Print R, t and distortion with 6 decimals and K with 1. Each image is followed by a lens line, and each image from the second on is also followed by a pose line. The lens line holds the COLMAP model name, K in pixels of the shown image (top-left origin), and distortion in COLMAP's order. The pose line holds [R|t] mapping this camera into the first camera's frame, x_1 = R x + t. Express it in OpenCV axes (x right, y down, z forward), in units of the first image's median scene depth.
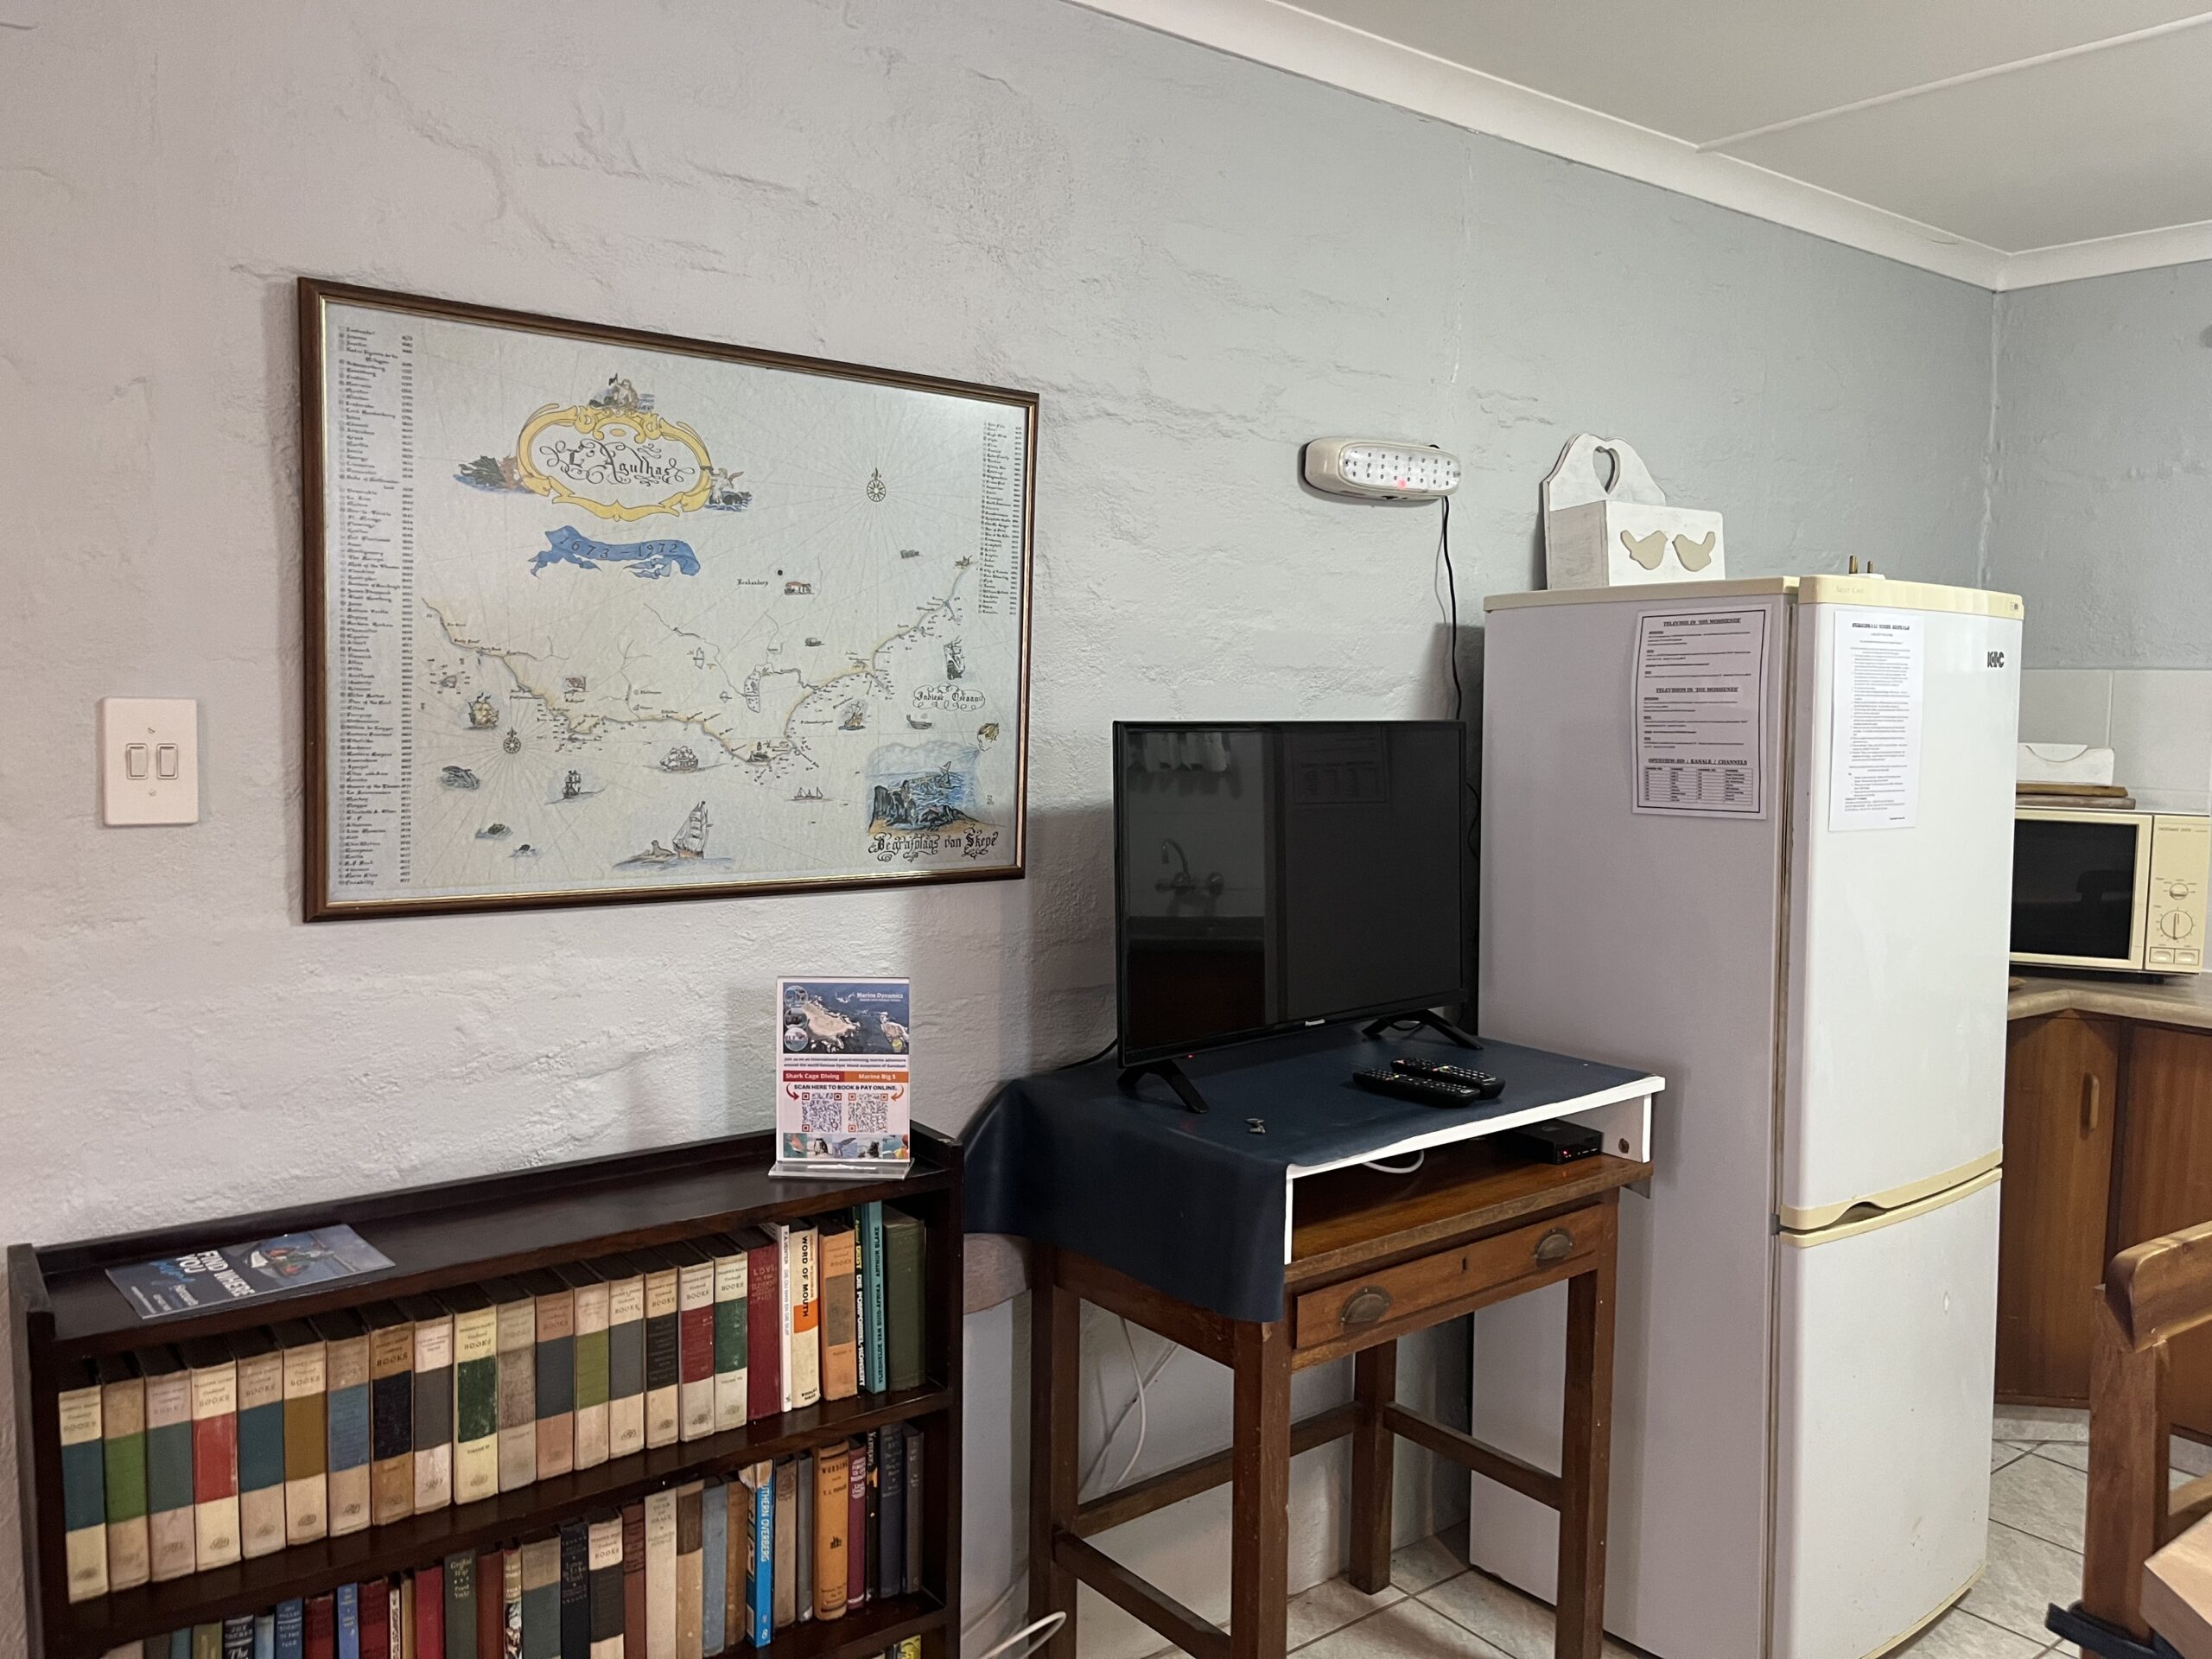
lens RADIAL K [[1671.0, 0, 1113.9], [0, 1671.0, 815.3], [0, 0, 1]] dist [0.040680, -0.043248]
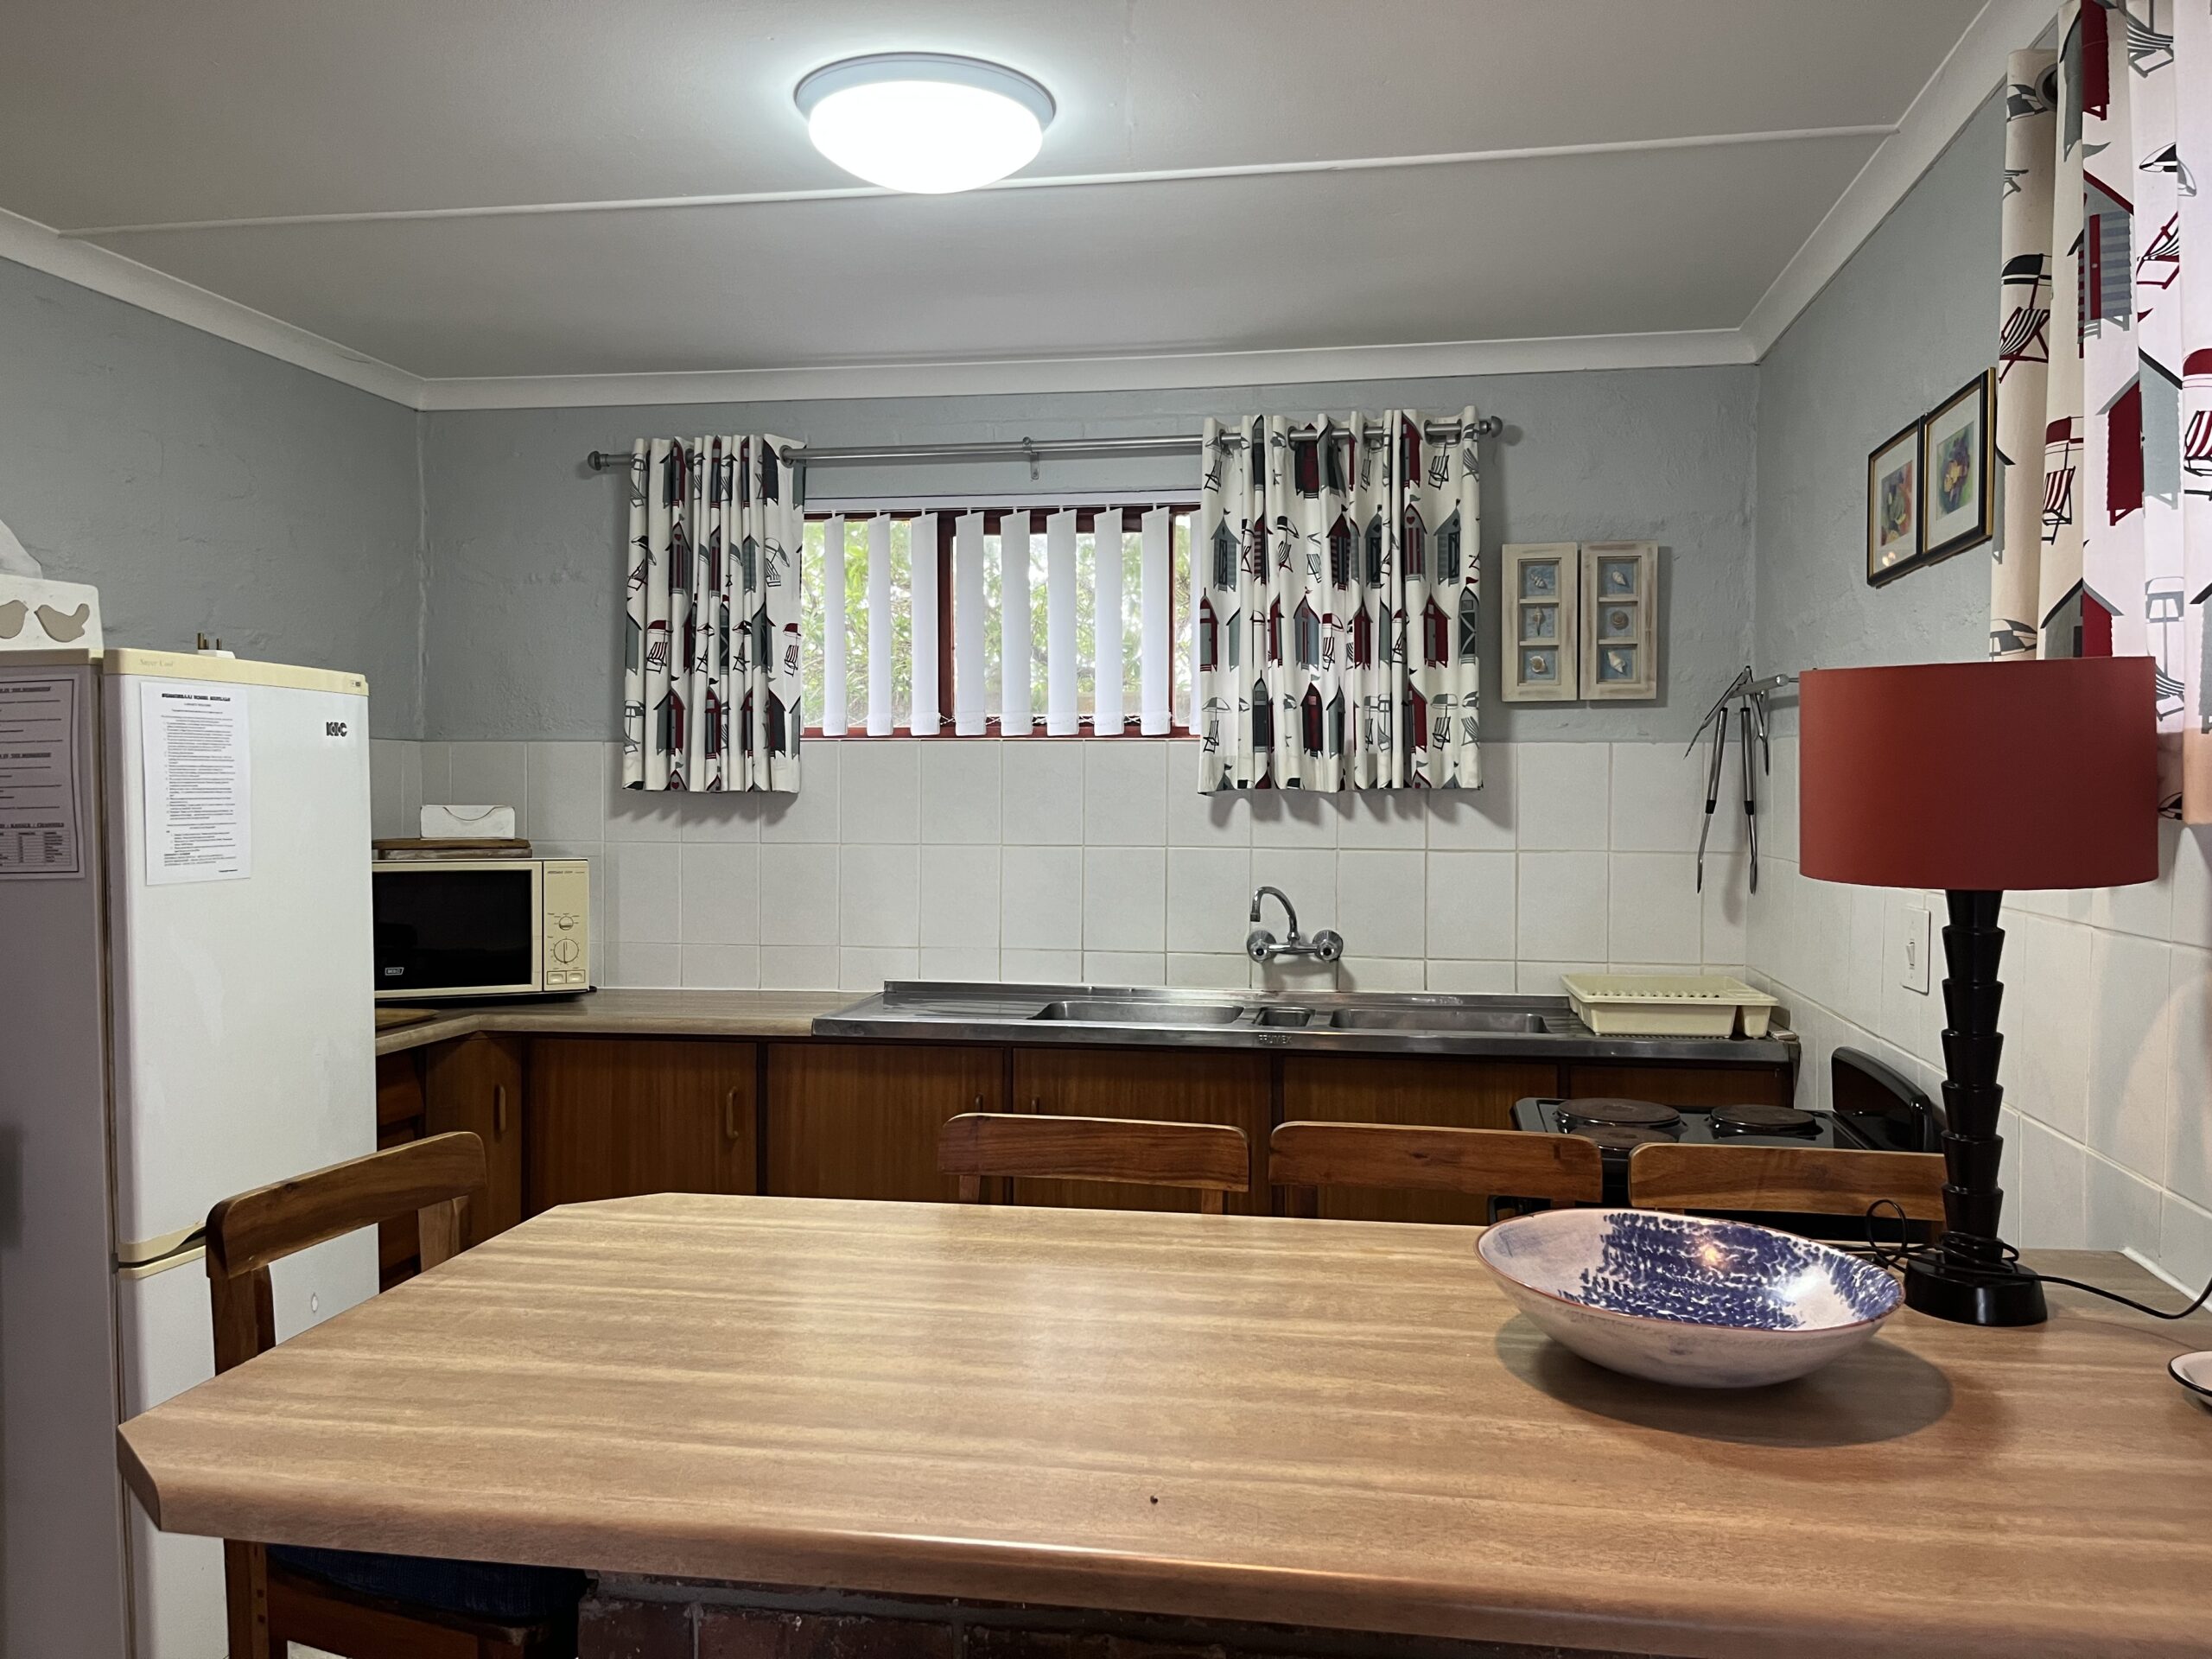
lens RADIAL K [[1671.0, 0, 1113.8], [0, 1671.0, 806.6], [0, 0, 1]] dist [0.040680, -0.043248]
pose [[0.733179, -0.026785, 0.679508, 0.142670], [0.062829, 0.997618, -0.028467, 0.028291], [-0.677127, 0.063564, 0.733115, -0.212341]]
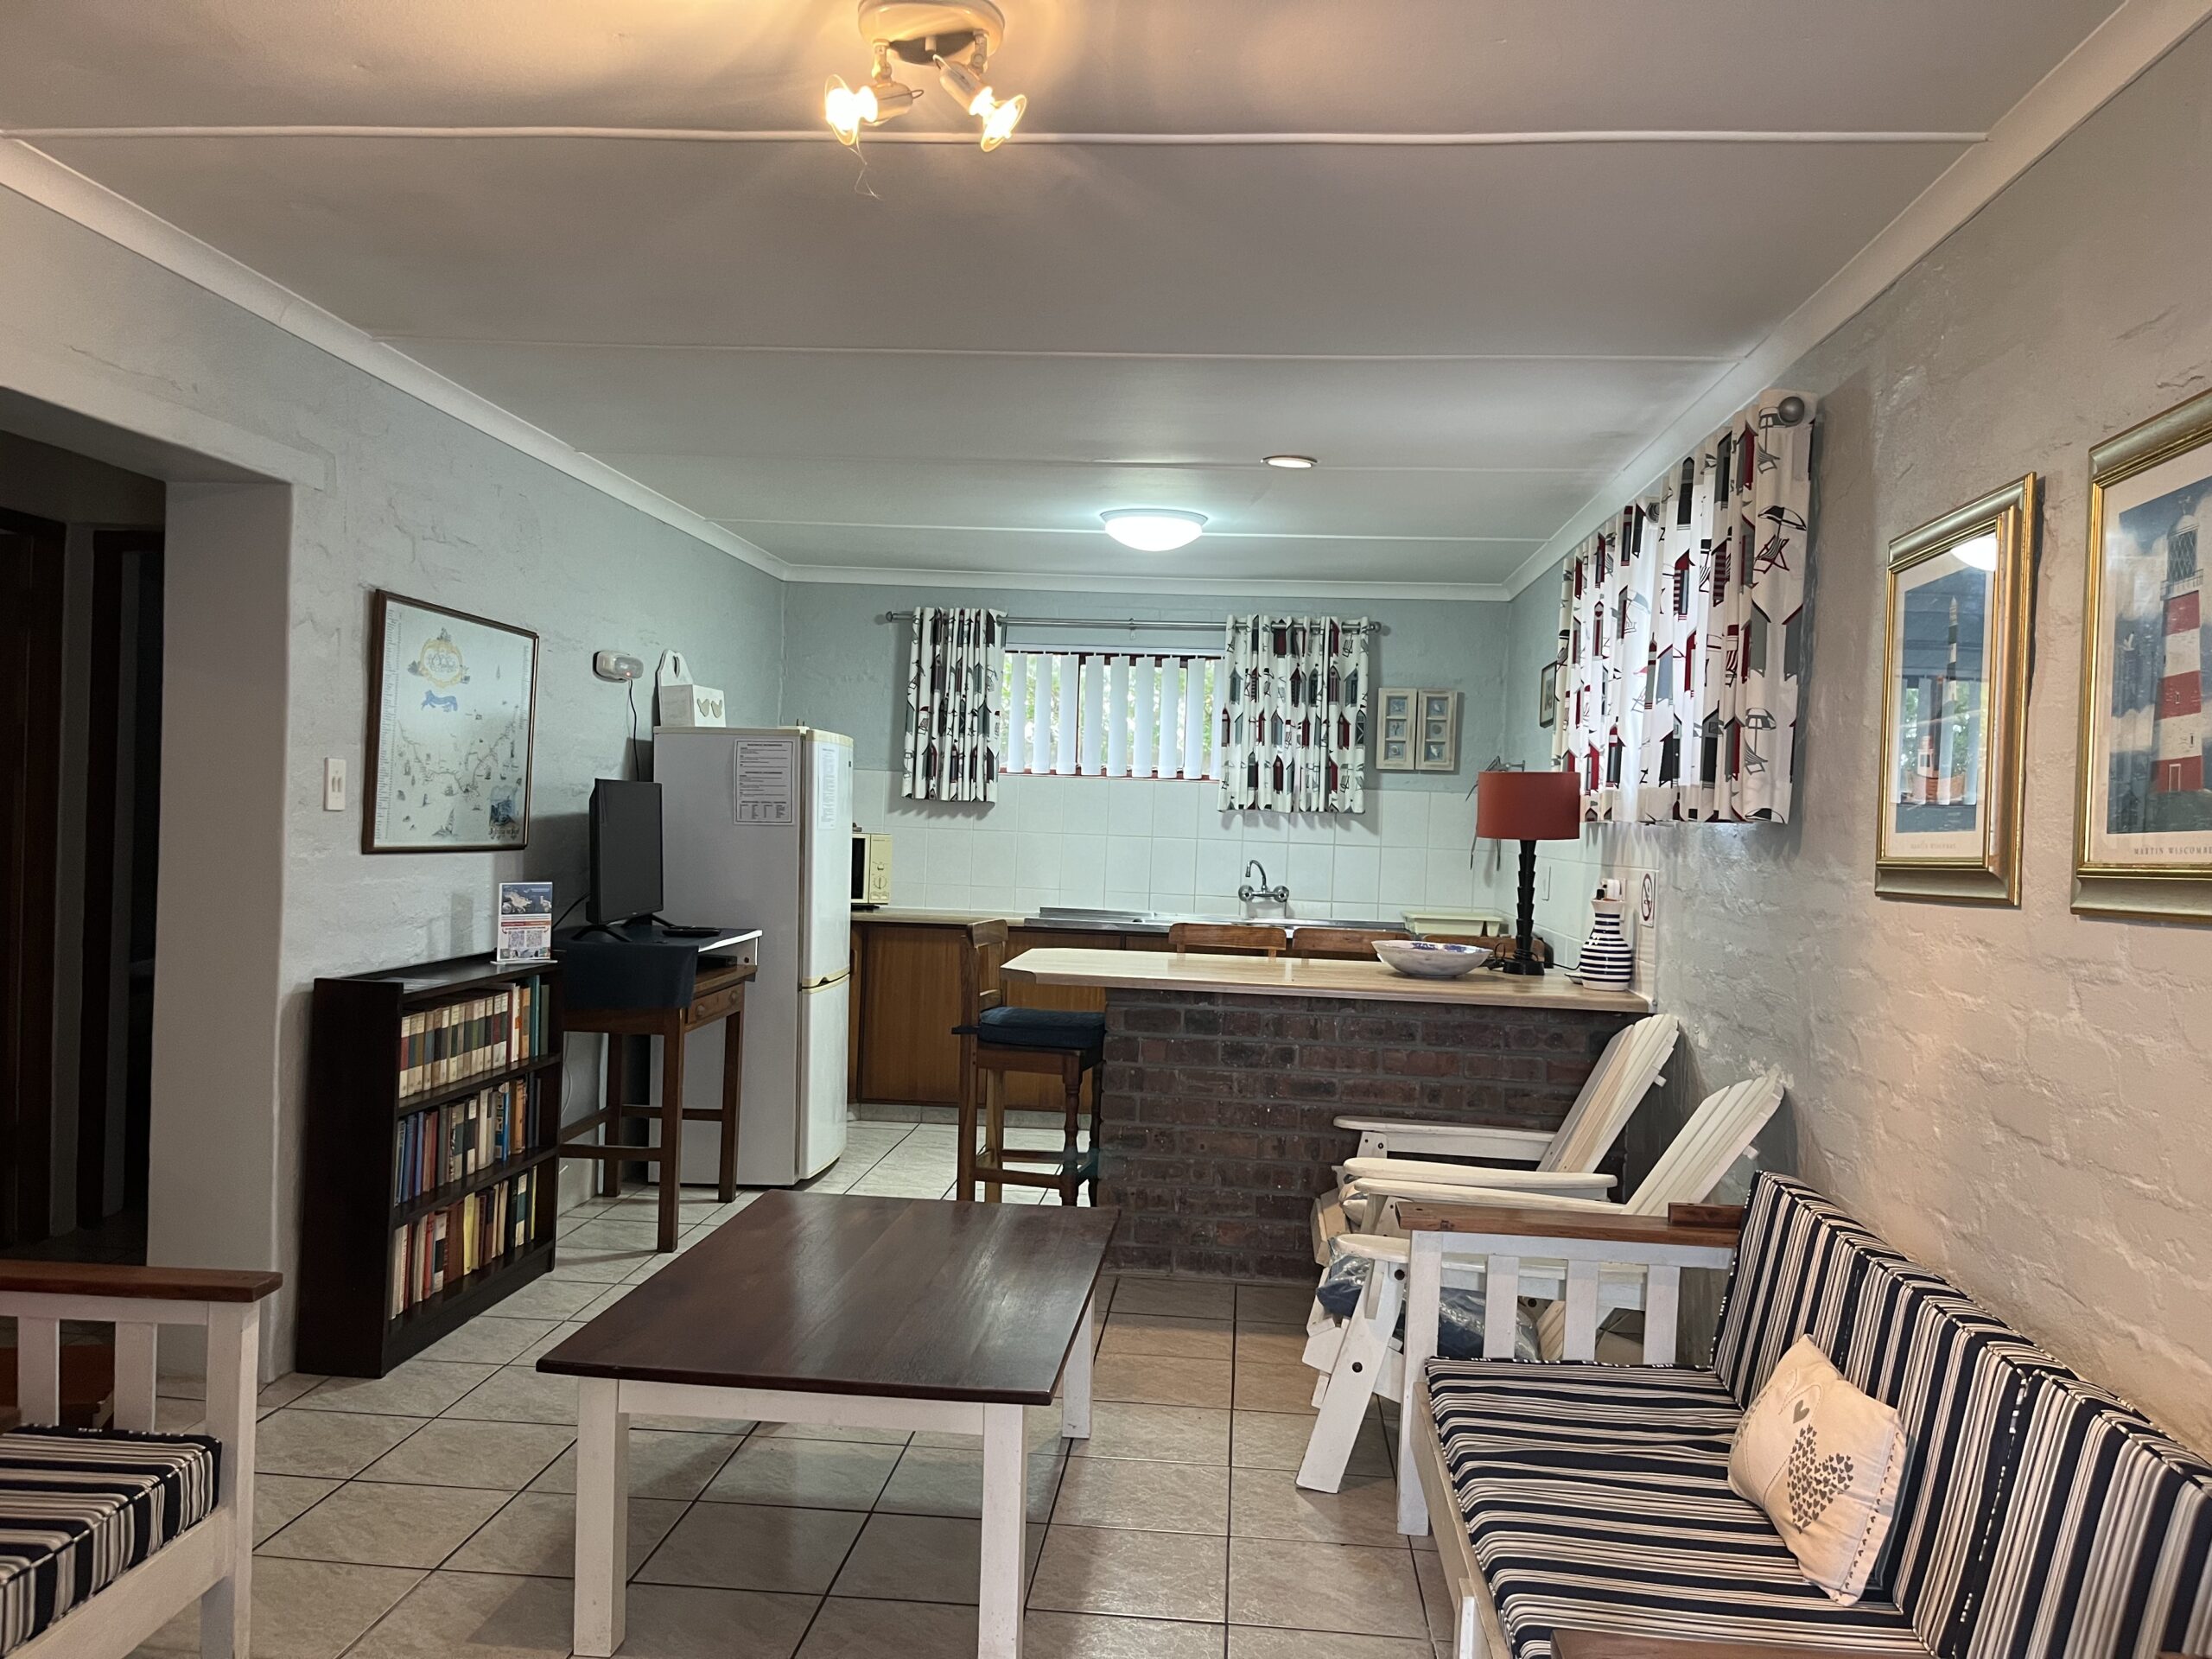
lens RADIAL K [[1671.0, 0, 1105.1], [0, 1671.0, 828.2], [0, 0, 1]] dist [0.040680, -0.043248]
pose [[0.676155, 0.003070, 0.736753, -1.131599], [0.029870, 0.999055, -0.031575, 0.099413], [-0.736154, 0.043357, 0.675424, -1.024312]]
